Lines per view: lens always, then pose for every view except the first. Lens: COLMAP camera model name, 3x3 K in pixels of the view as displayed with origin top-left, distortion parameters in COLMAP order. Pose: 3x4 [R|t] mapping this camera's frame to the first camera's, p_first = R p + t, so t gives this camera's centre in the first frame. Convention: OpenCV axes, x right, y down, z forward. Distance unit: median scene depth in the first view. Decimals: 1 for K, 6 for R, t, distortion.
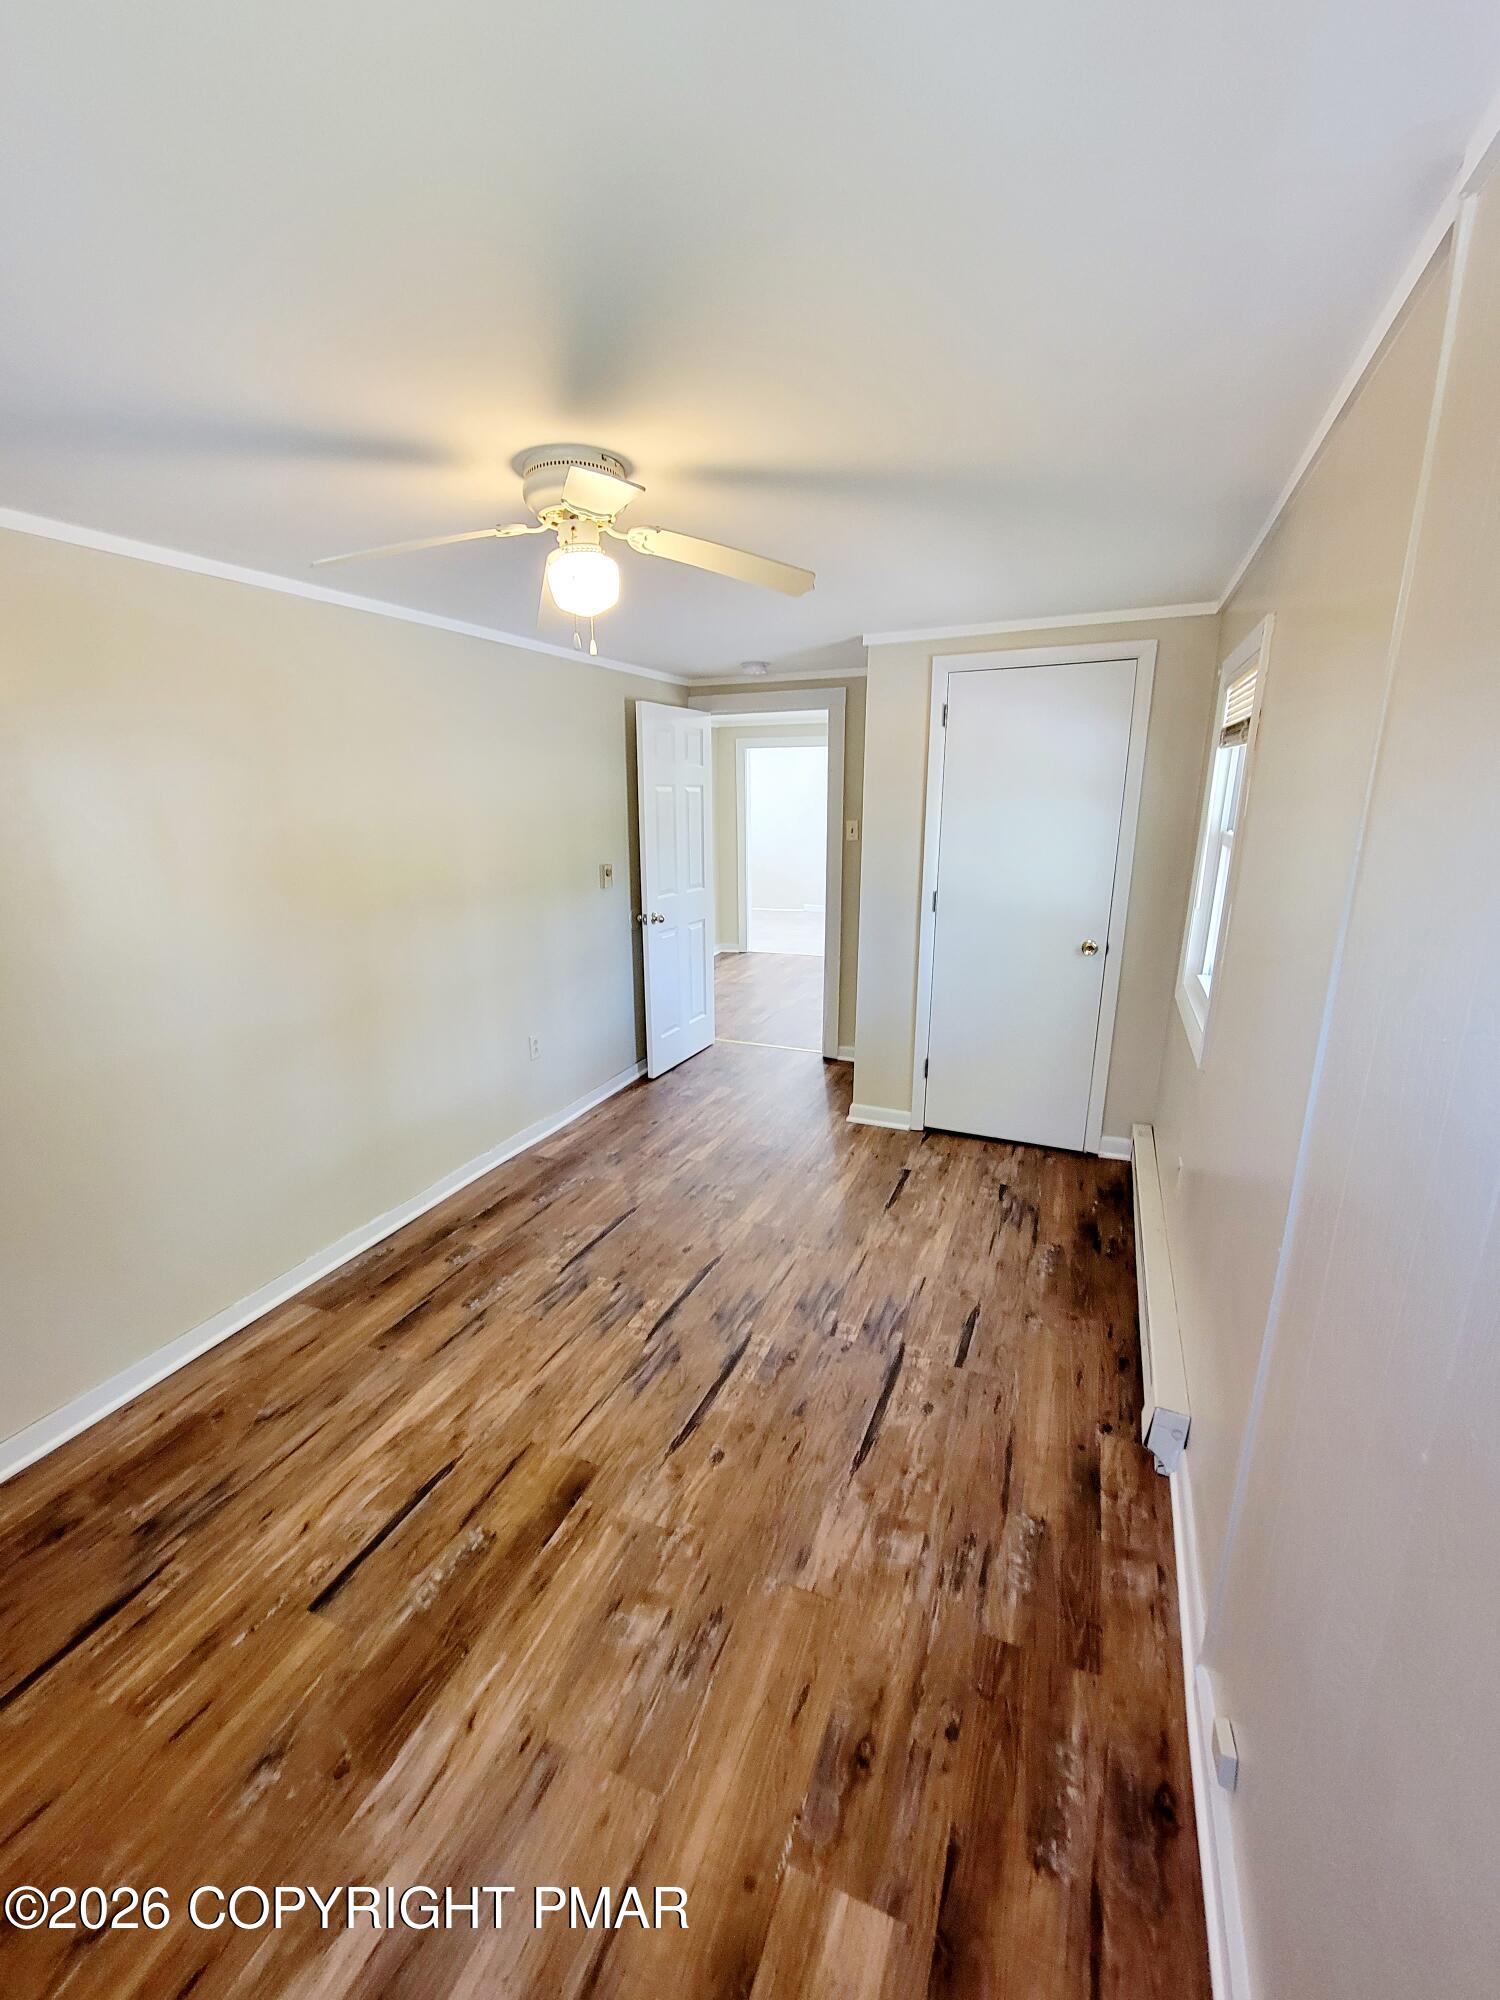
lens RADIAL K [[811.6, 0, 743.5], [0, 811.6, 1002.6], [0, 0, 1]] dist [-0.002865, 0.000017]
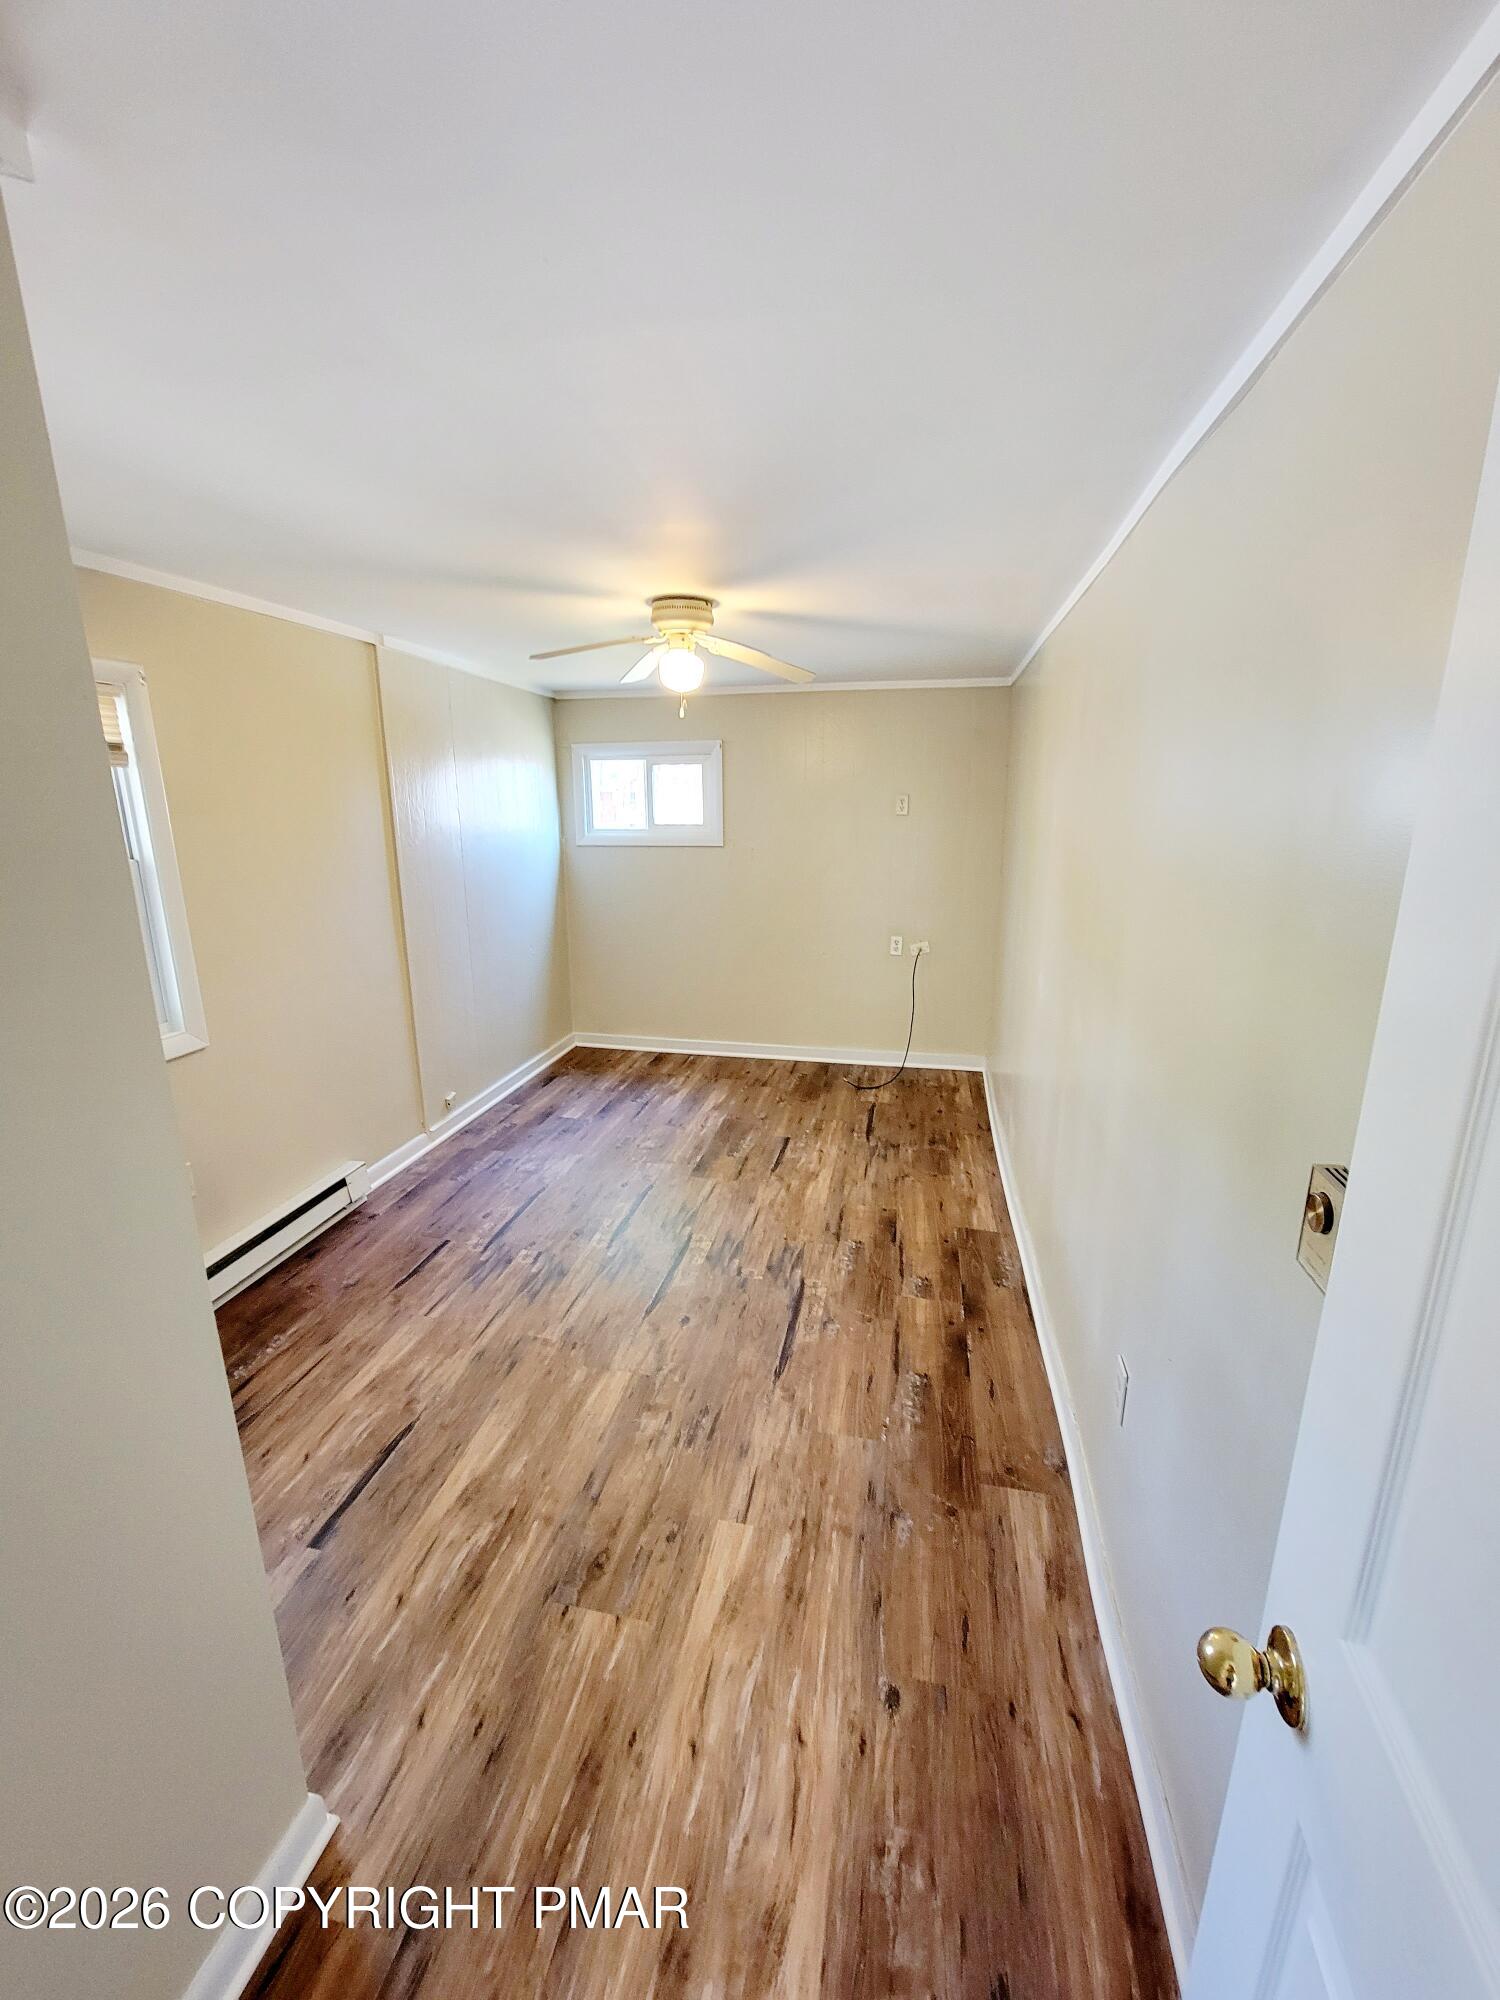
lens RADIAL K [[811.6, 0, 747.5], [0, 811.6, 1000.1], [0, 0, 1]] dist [-0.002865, 0.000017]
pose [[-0.980285, 0.061878, -0.187651, 0.009396], [-0.036775, 0.875967, 0.480966, -0.500622], [0.194137, 0.478385, -0.856422, 1.866725]]
